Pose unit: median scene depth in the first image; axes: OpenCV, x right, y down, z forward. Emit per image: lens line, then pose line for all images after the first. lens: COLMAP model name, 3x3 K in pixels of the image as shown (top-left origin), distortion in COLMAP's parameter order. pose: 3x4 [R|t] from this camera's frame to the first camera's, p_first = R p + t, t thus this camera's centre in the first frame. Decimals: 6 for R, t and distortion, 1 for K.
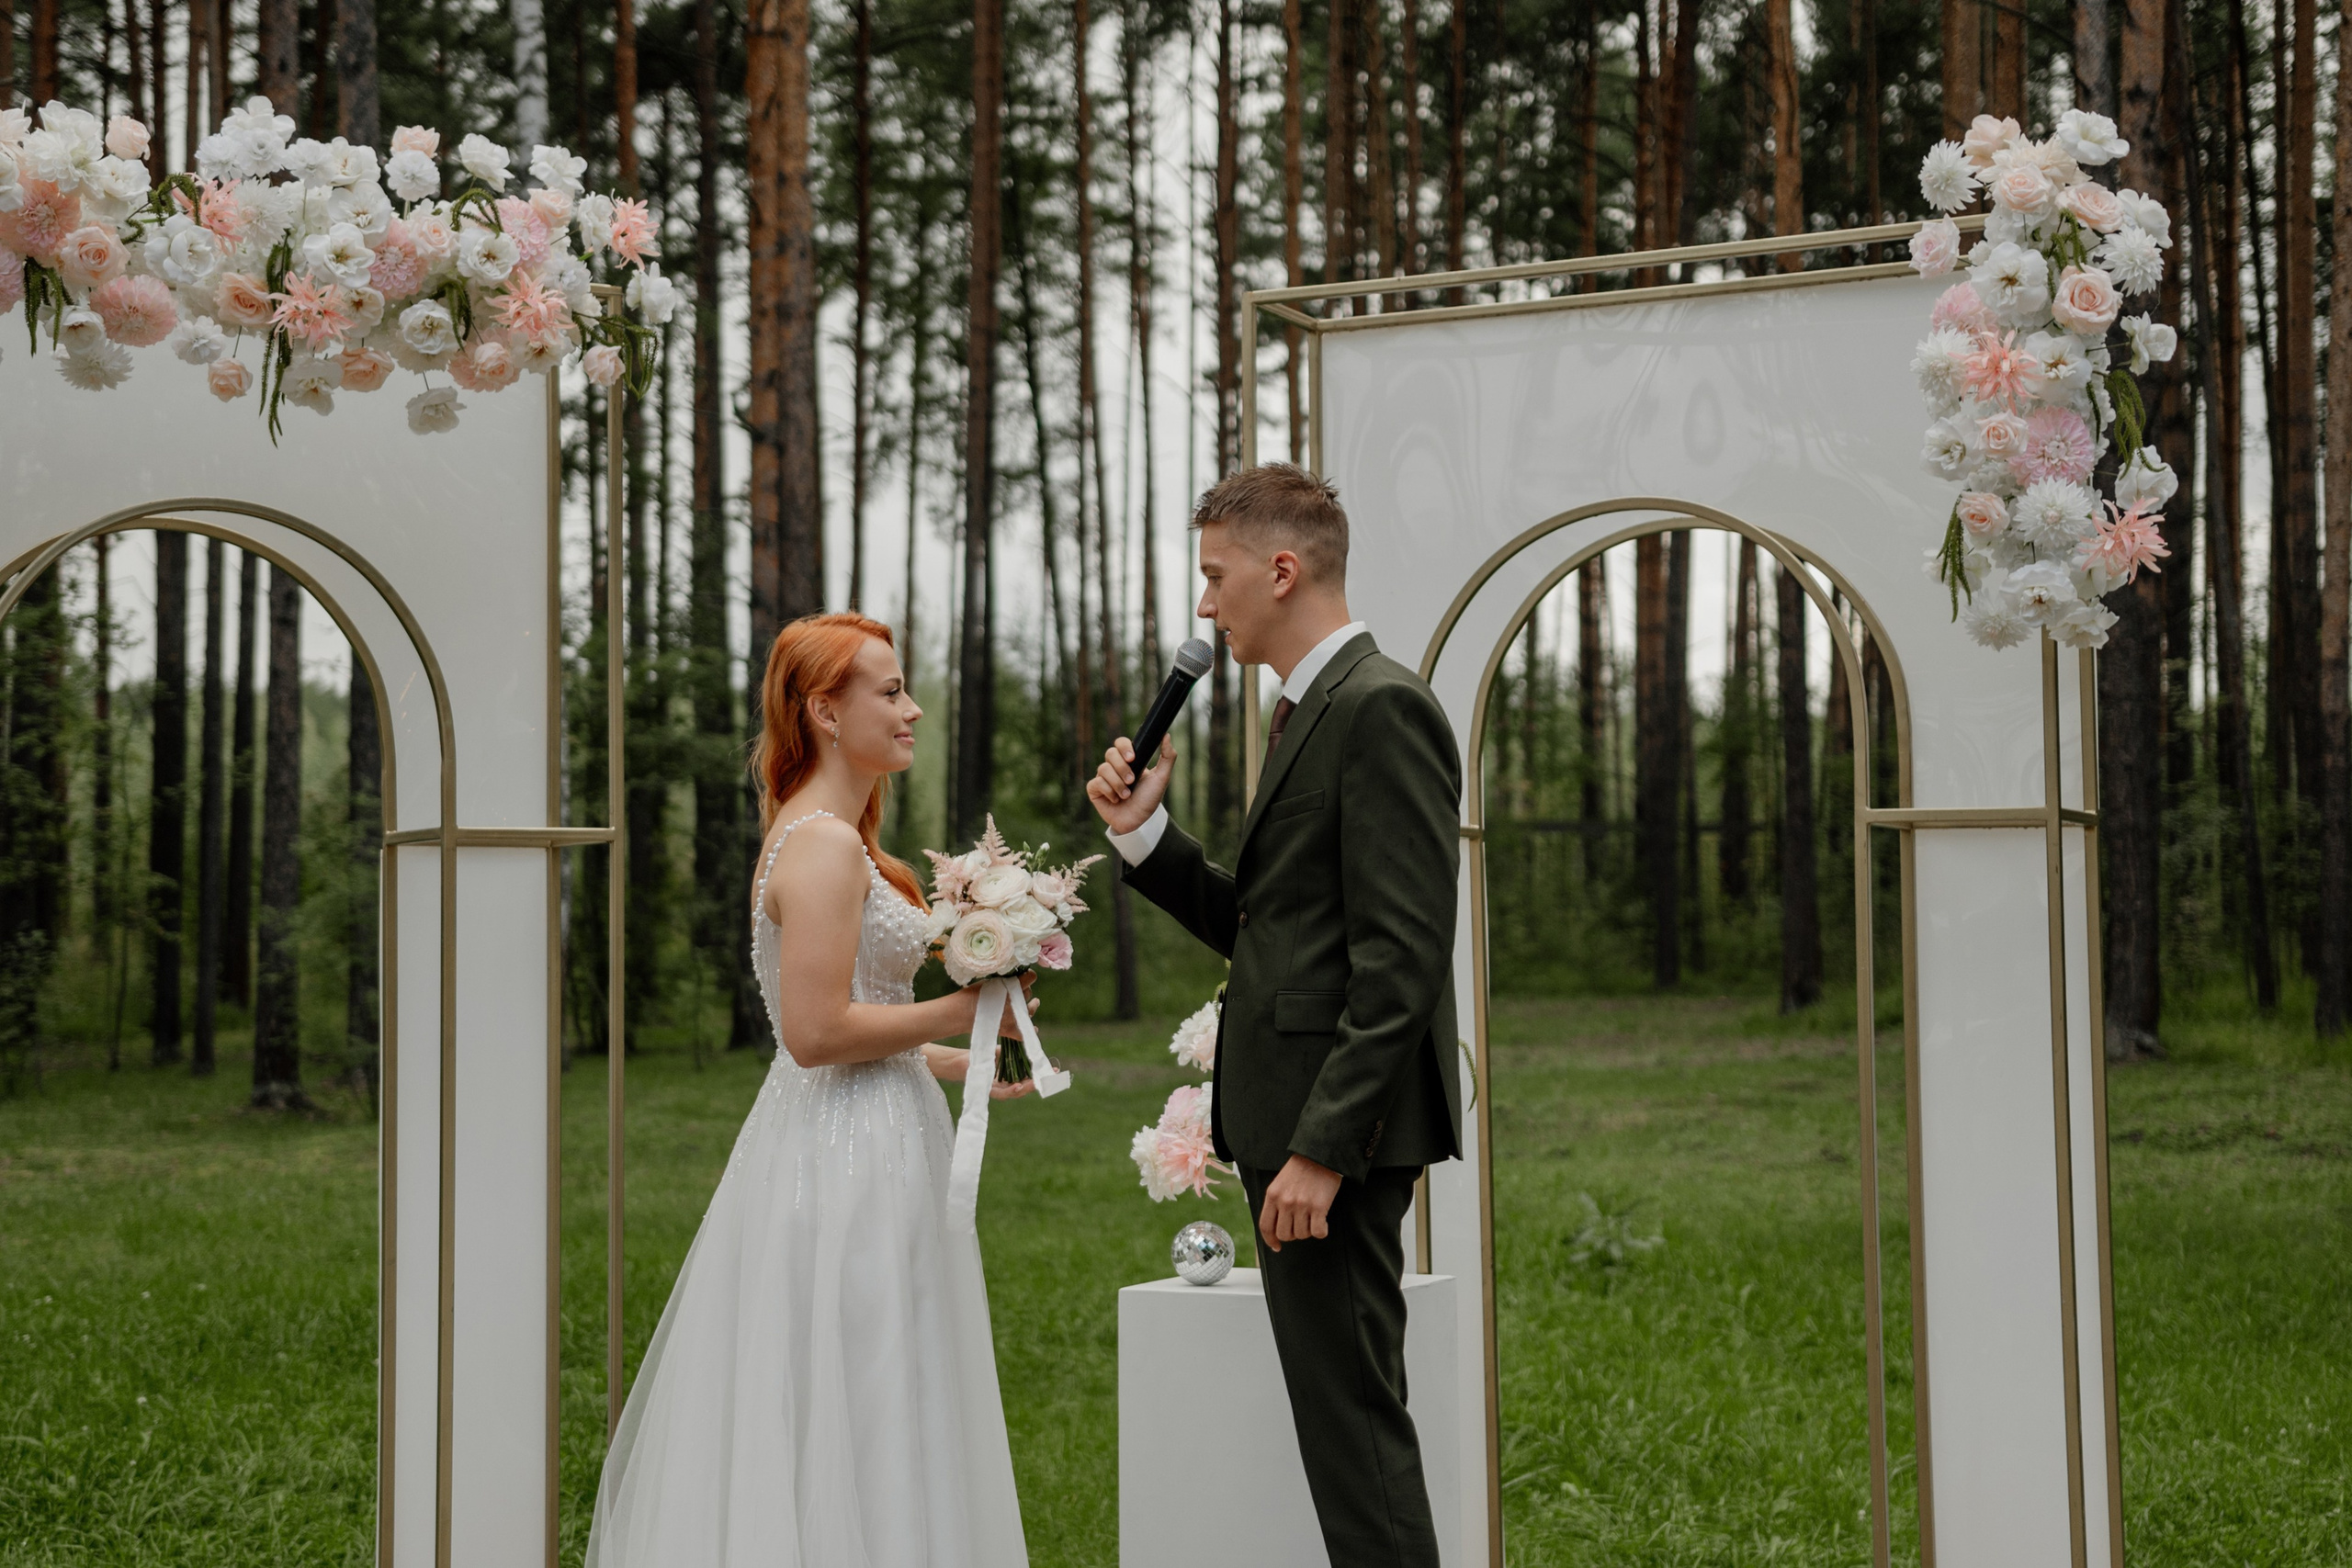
lens RADIAL K [[3497.1, 0, 1176.0], [0, 3497.1, 784.0], [0, 0, 1]] dist [0.170885, 0.054680]
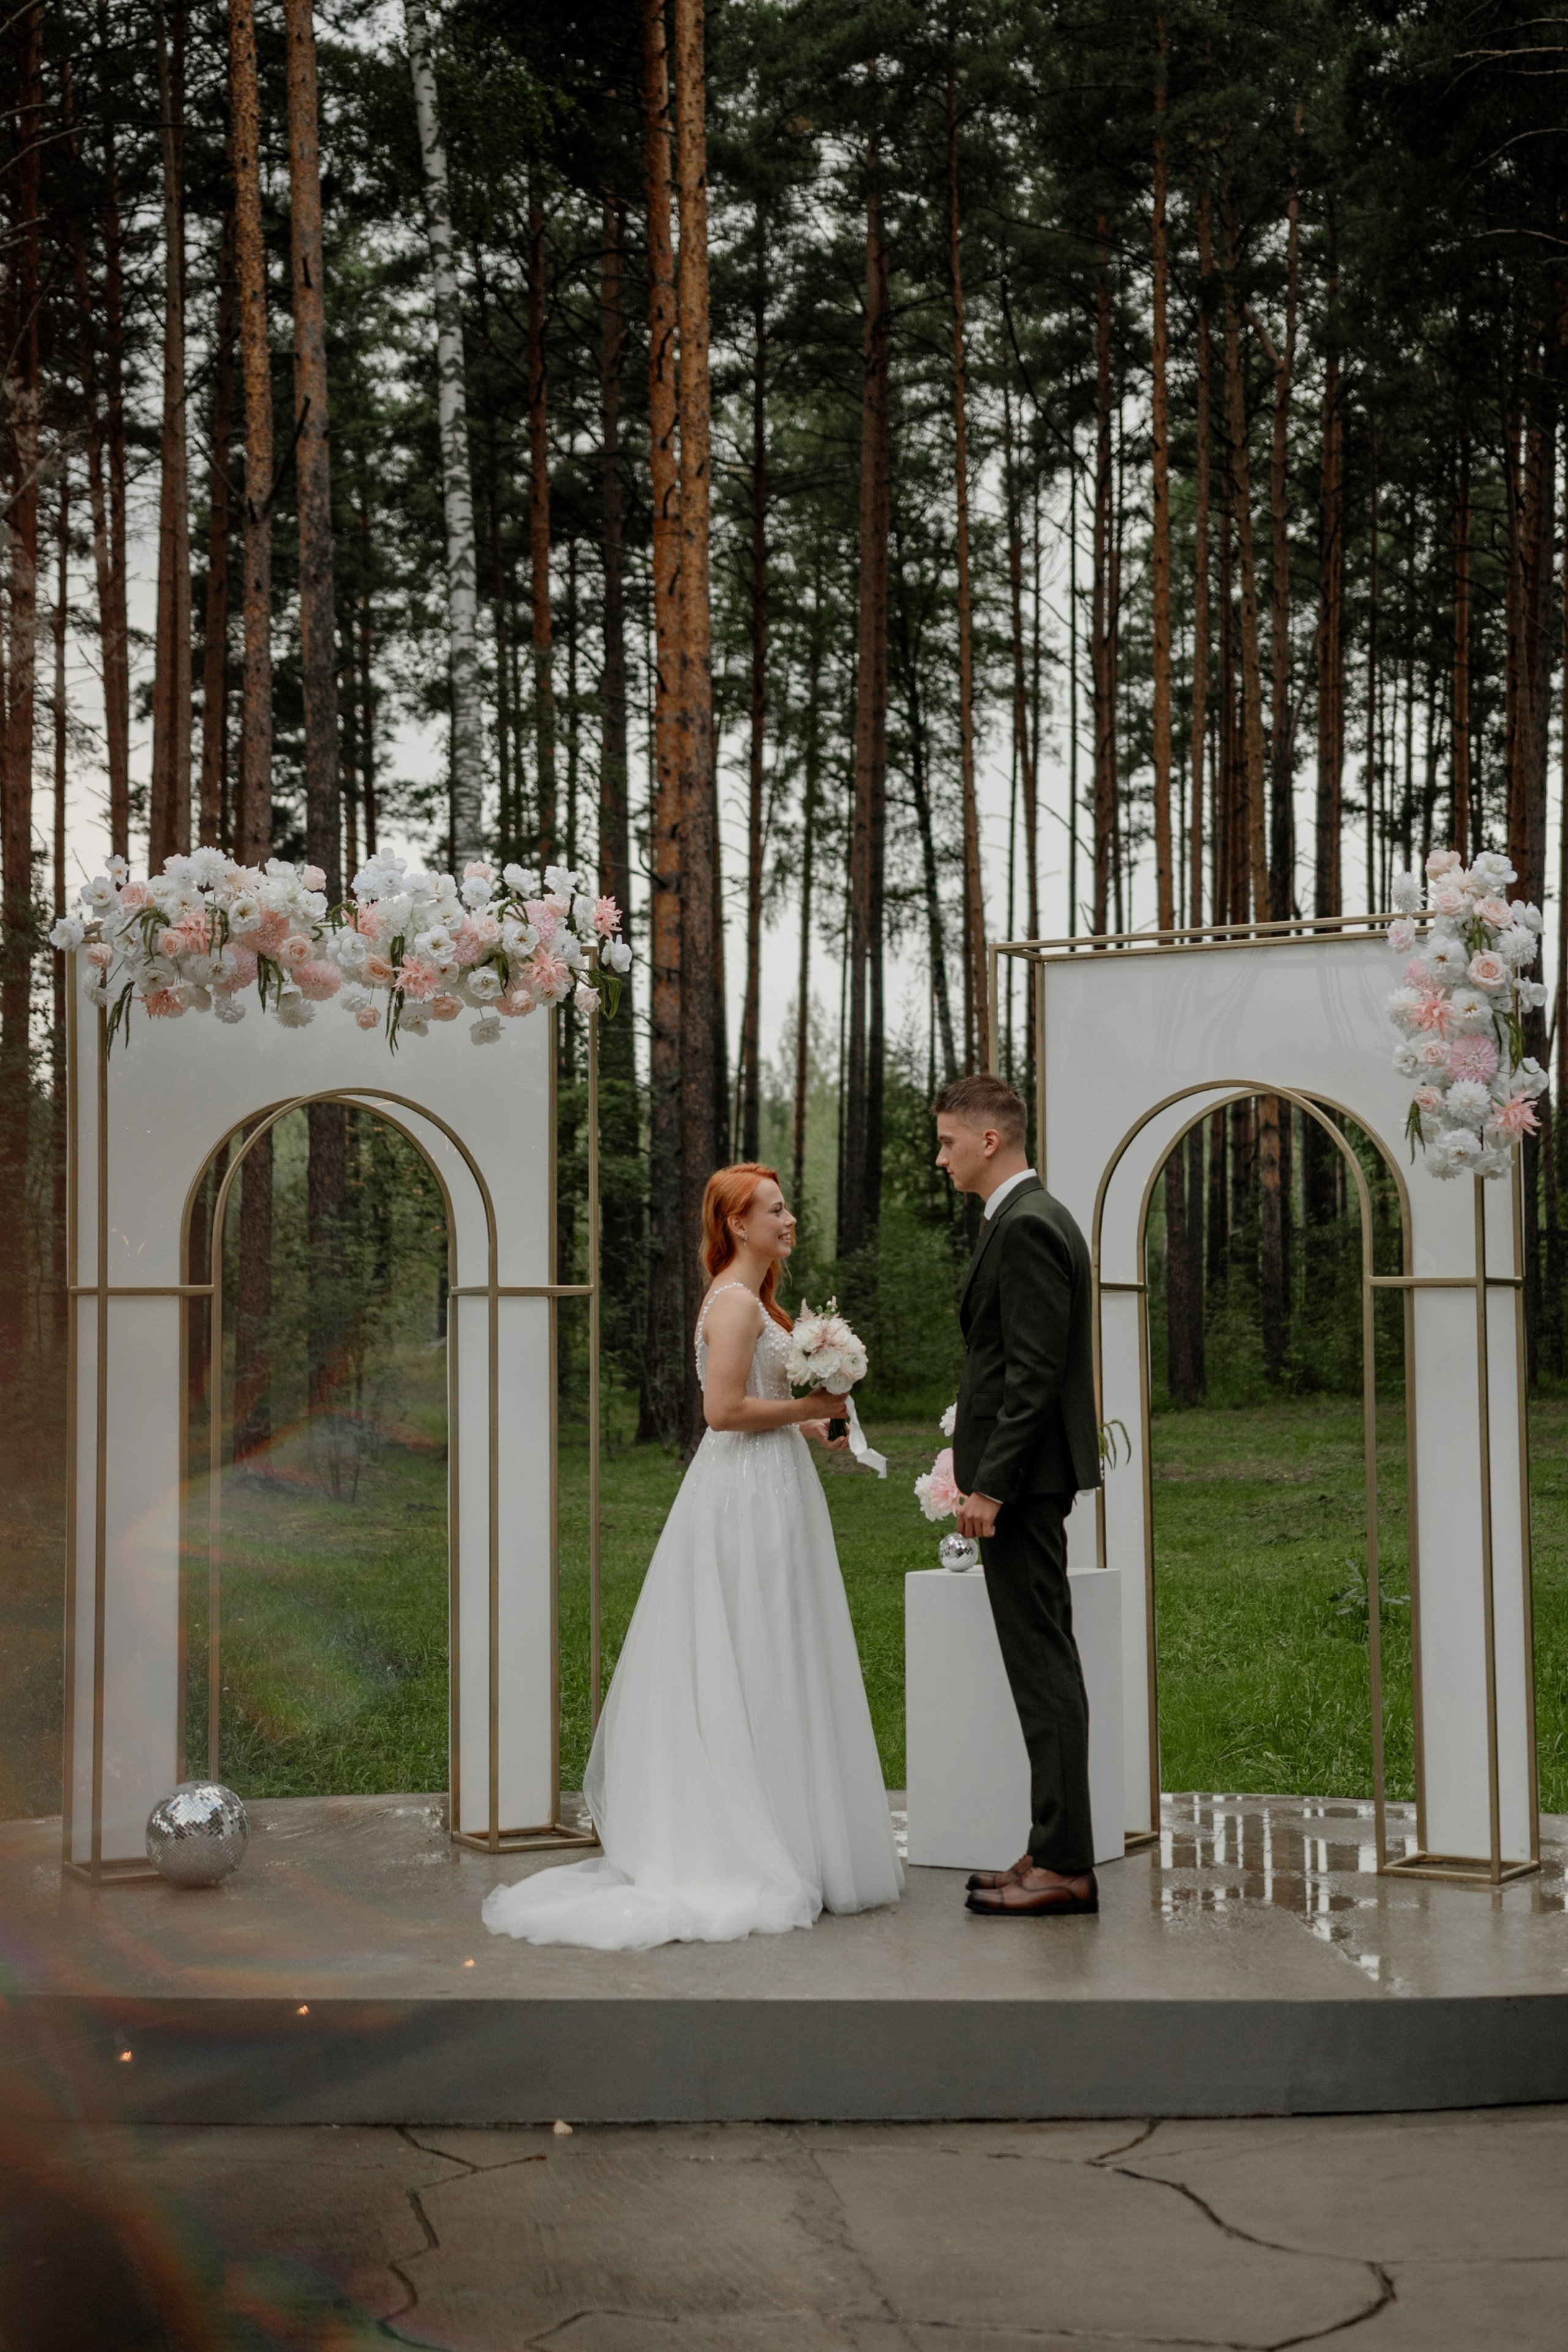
lens RADIAL K [[3488.5, 0, 785.5], [0, 3488.5, 1184.8], [0, 0, 1]] dist [0.180938, -0.033708]
pose [[0.996664, -0.002103, -0.081593, 0.012106], [0.002096, 0.999998, -0.000174, -0.007002], [0.081593, 0.000003, 0.996666, -0.122167]]
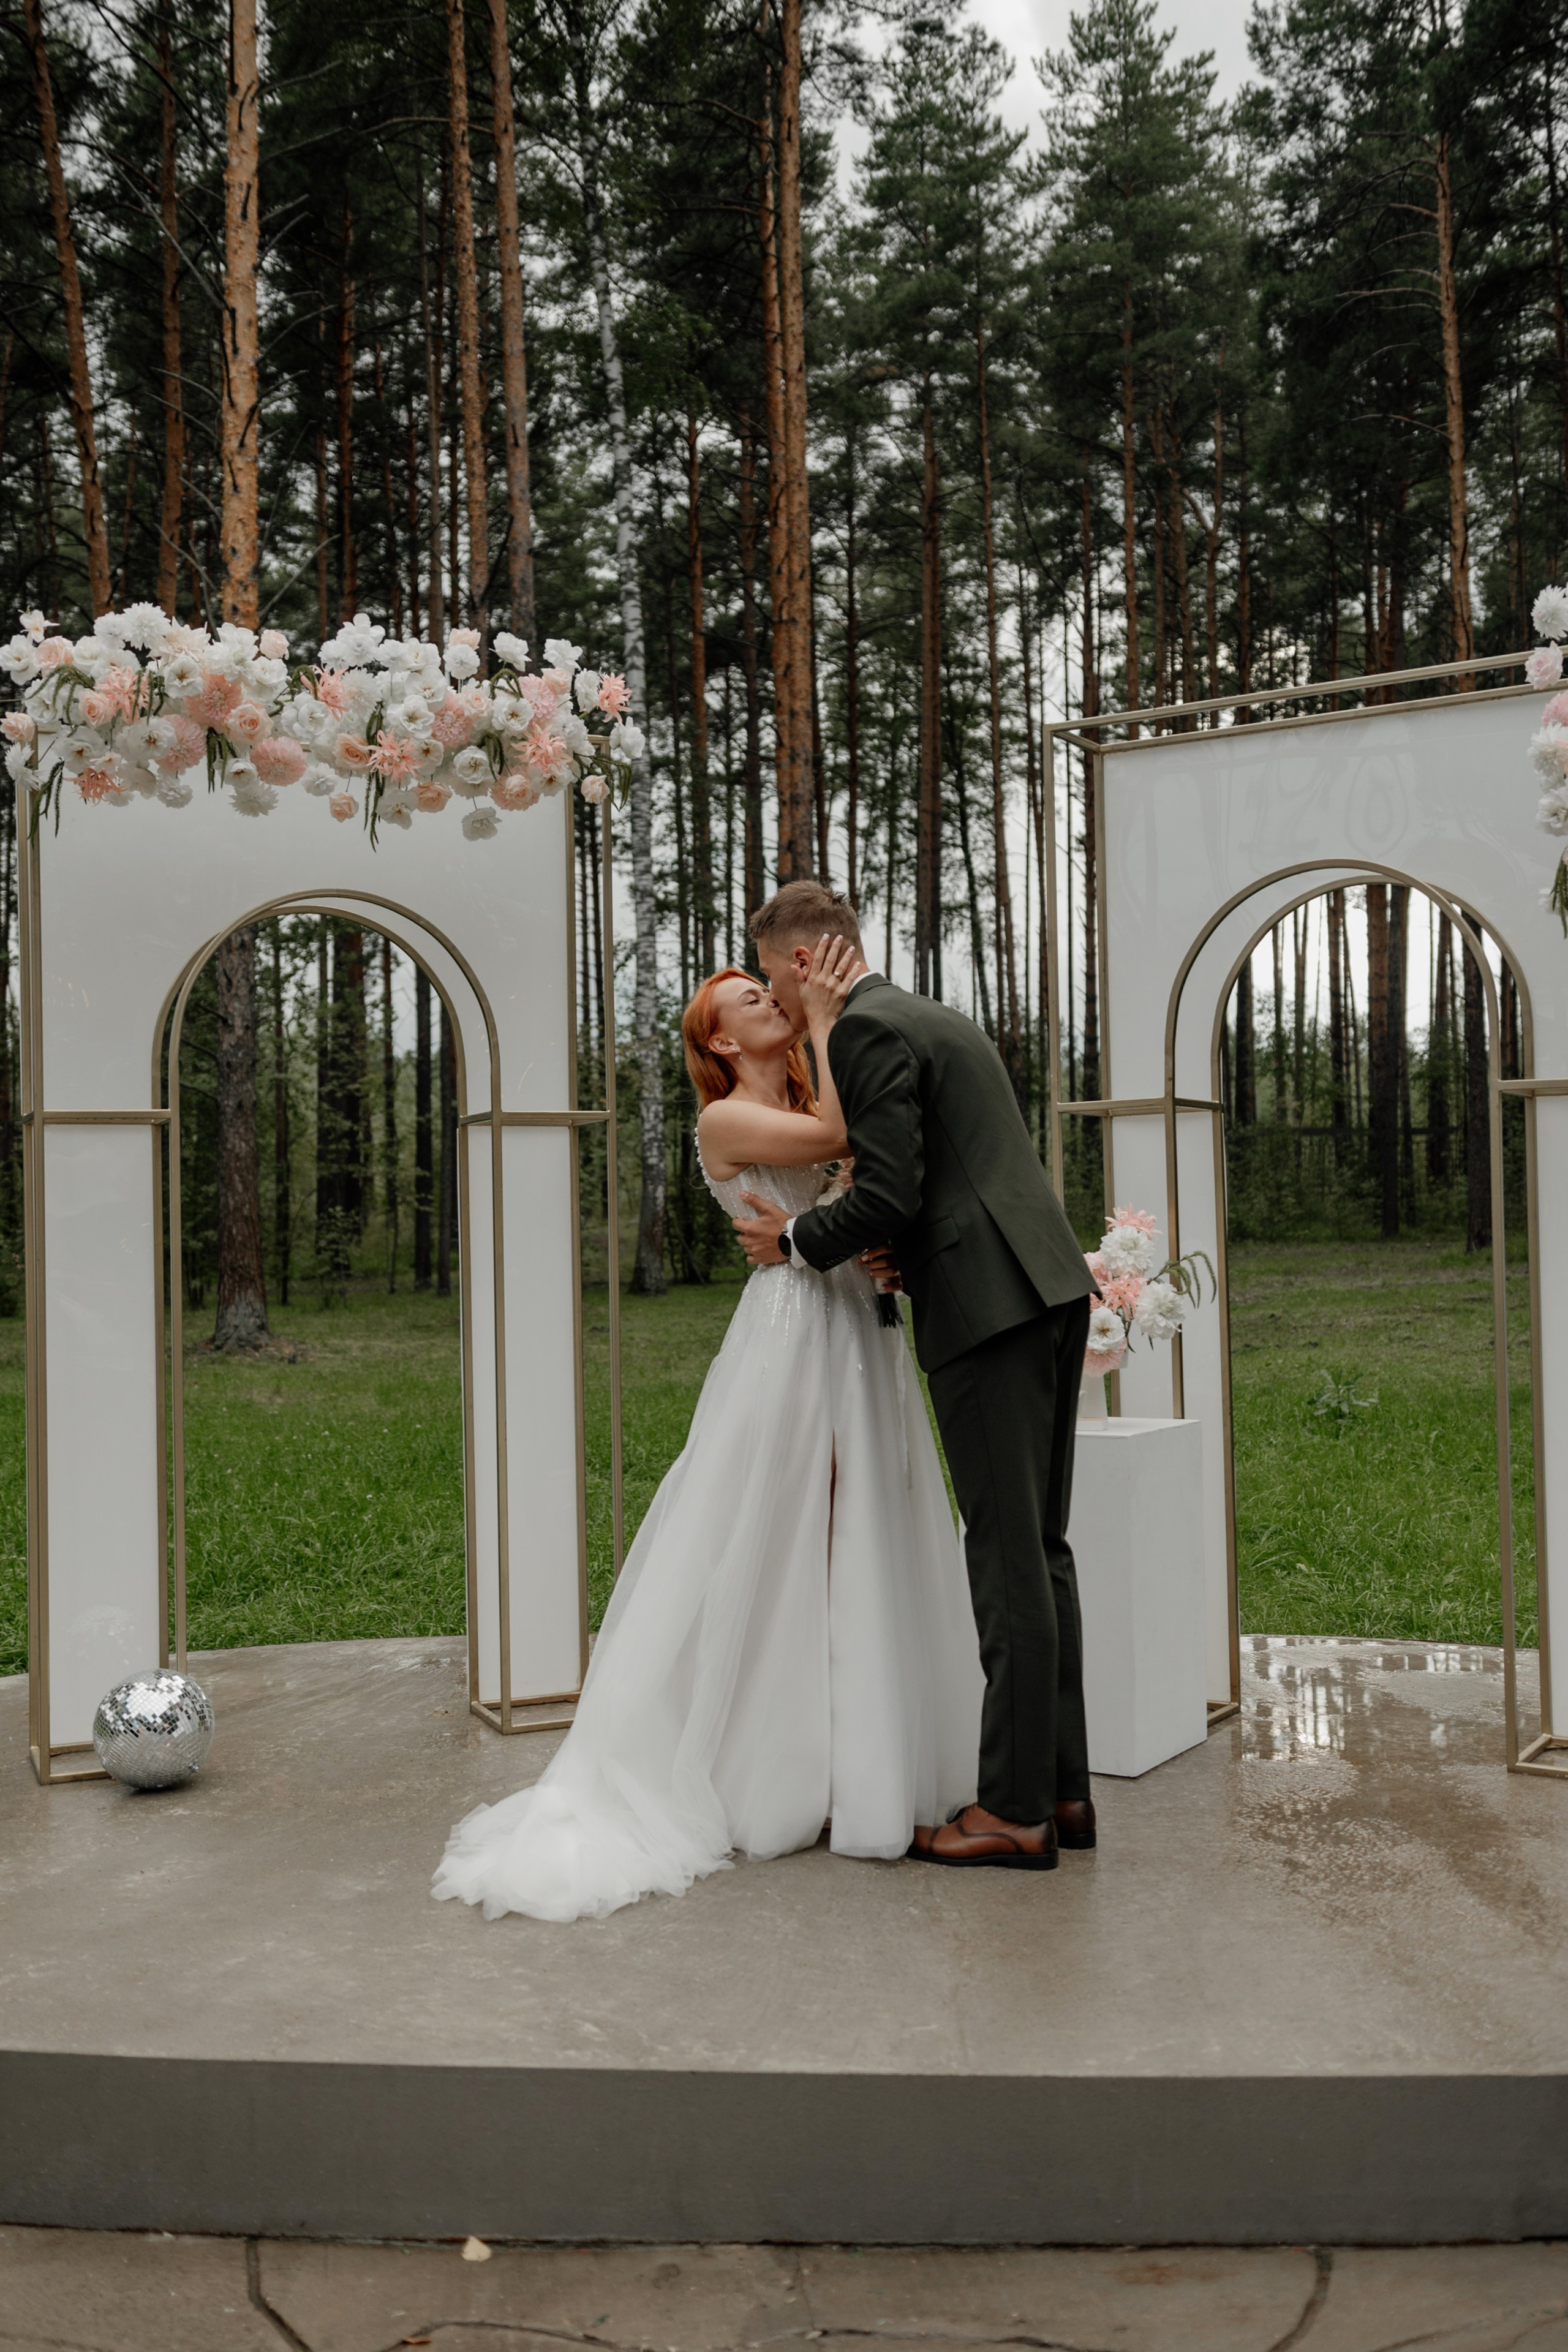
lens RADIAL K [[2258.6, 0, 781.1], [0, 2258.6, 1179.0], [0, 0, 1]] dist [-0.002024, 0.030664]
pose [[0.992009, -0.011422, -0.125647, 0.005750], [0.015154, 0.999471, 0.028790, 0.003168], [0.125252, -0.030464, 0.991657, 0.018050]]
